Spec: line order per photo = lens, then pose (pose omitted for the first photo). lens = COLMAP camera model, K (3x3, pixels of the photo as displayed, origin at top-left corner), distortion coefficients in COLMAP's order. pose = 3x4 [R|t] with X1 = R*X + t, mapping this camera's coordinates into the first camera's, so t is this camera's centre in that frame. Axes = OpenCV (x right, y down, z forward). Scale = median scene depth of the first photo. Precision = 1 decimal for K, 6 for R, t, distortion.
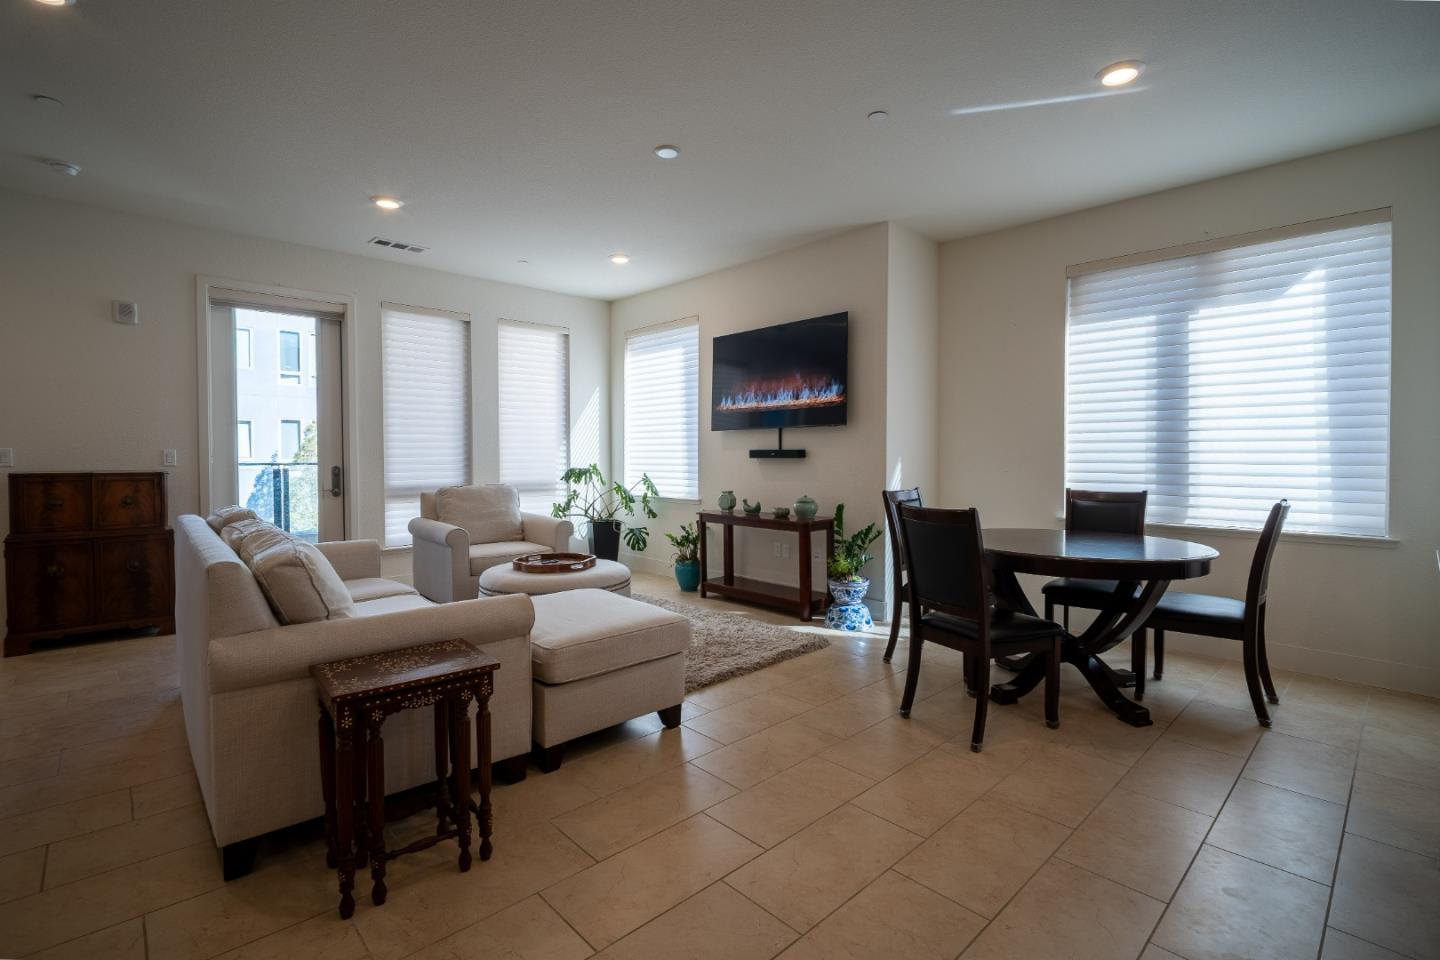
lens RADIAL K [[659.3, 0, 708.3], [0, 659.3, 472.5], [0, 0, 1]] dist [-0.009983, -0.002544]
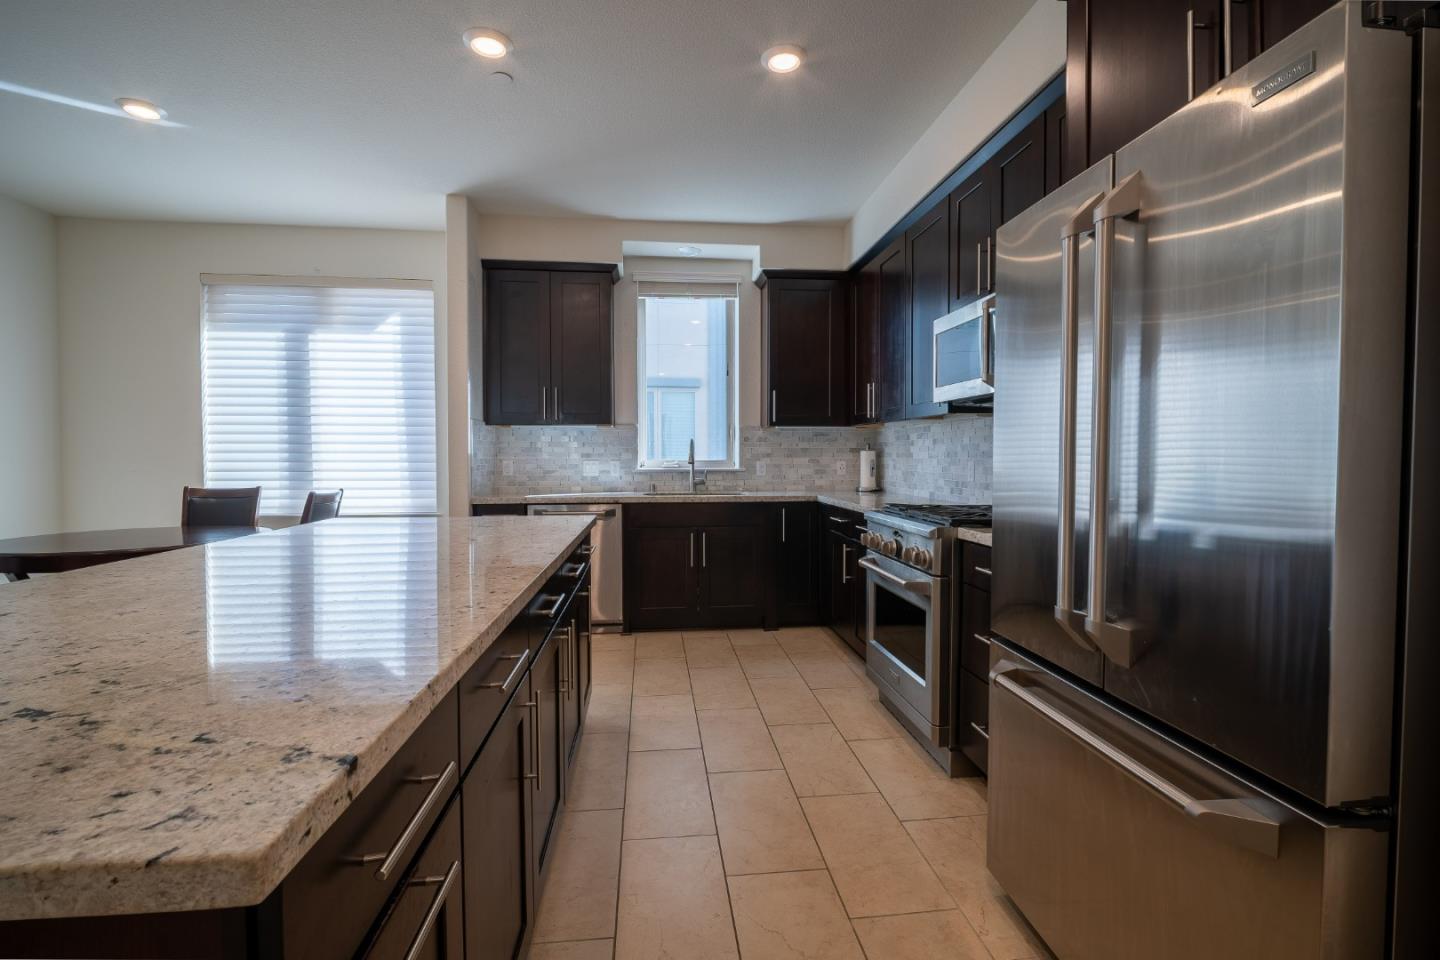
lens RADIAL K [[659.3, 0, 722.3], [0, 659.3, 470.4], [0, 0, 1]] dist [-0.009983, -0.002544]
pose [[0.587070, -0.016470, 0.809368, 0.172294], [0.021531, 0.999757, 0.004727, 0.008711], [-0.809250, 0.014652, 0.587282, -0.238861]]
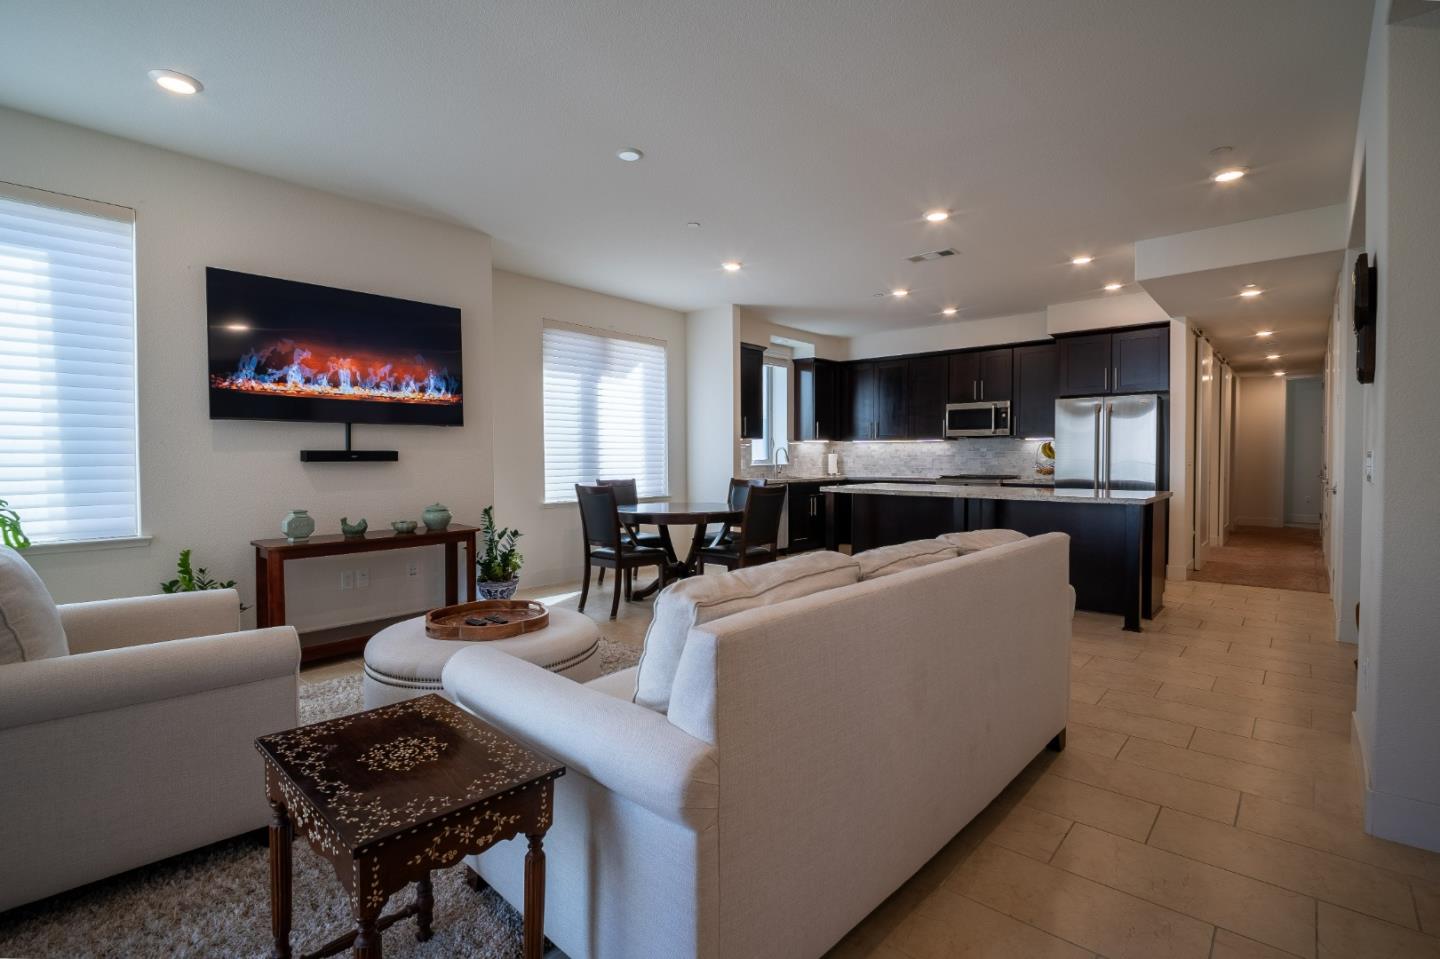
lens RADIAL K [[659.3, 0, 731.2], [0, 659.3, 469.7], [0, 0, 1]] dist [-0.009983, -0.002544]
pose [[-0.112279, -0.018666, 0.993501, -0.765799], [0.030330, 0.999293, 0.022202, -0.017533], [-0.993214, 0.032626, -0.111633, 0.691833]]
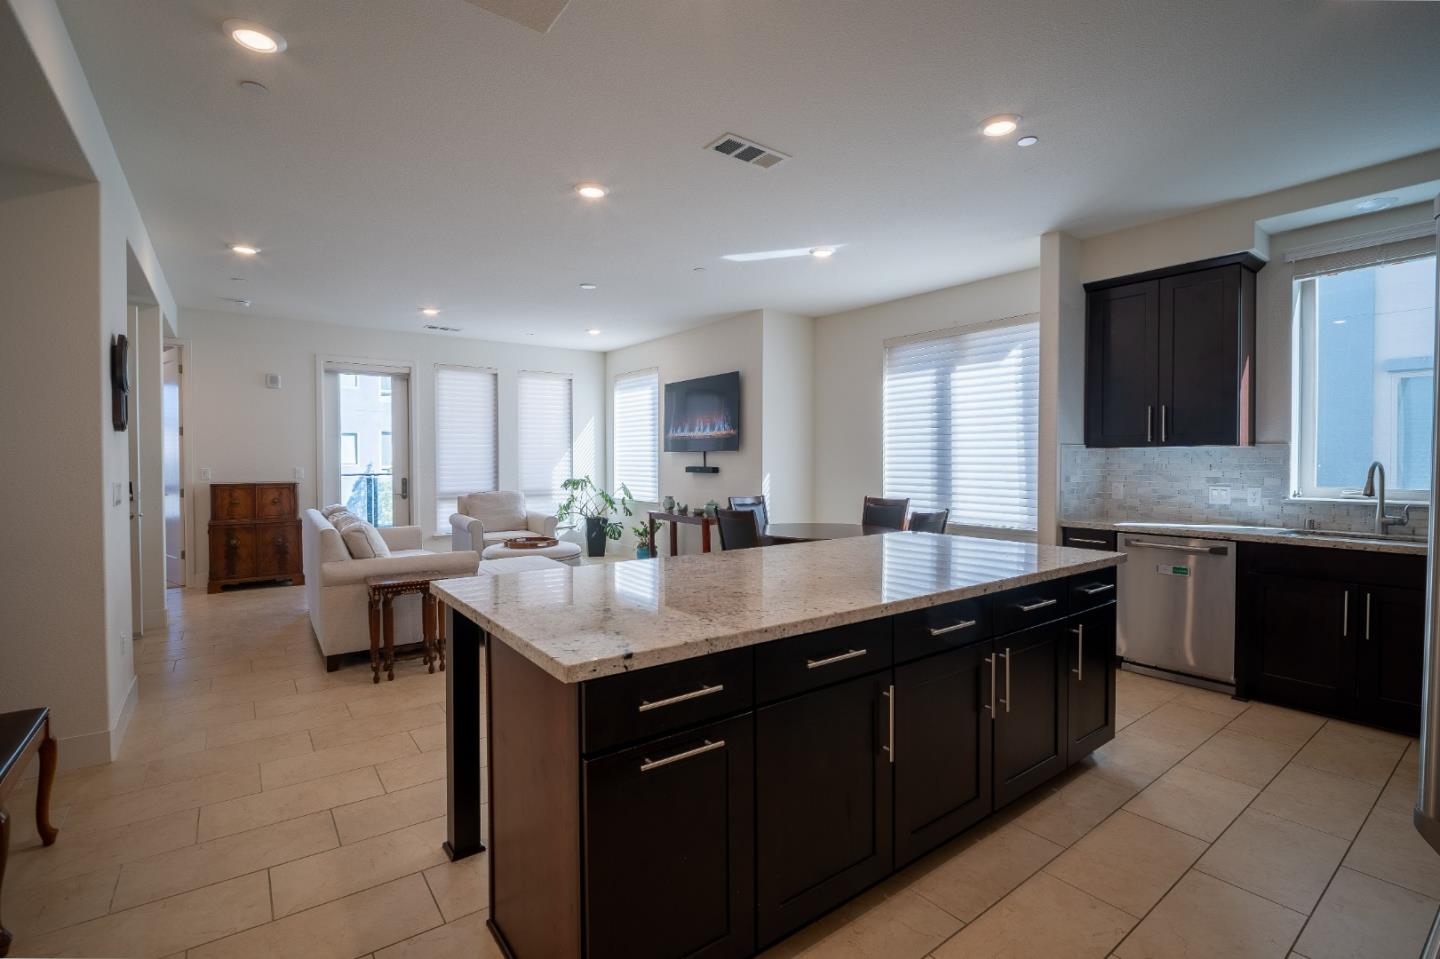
lens RADIAL K [[659.3, 0, 716.2], [0, 659.3, 469.8], [0, 0, 1]] dist [-0.009983, -0.002544]
pose [[0.993656, 0.001359, -0.112458, 0.312580], [-0.002268, 0.999966, -0.007949, -0.018656], [0.112444, 0.008153, 0.993625, -0.407581]]
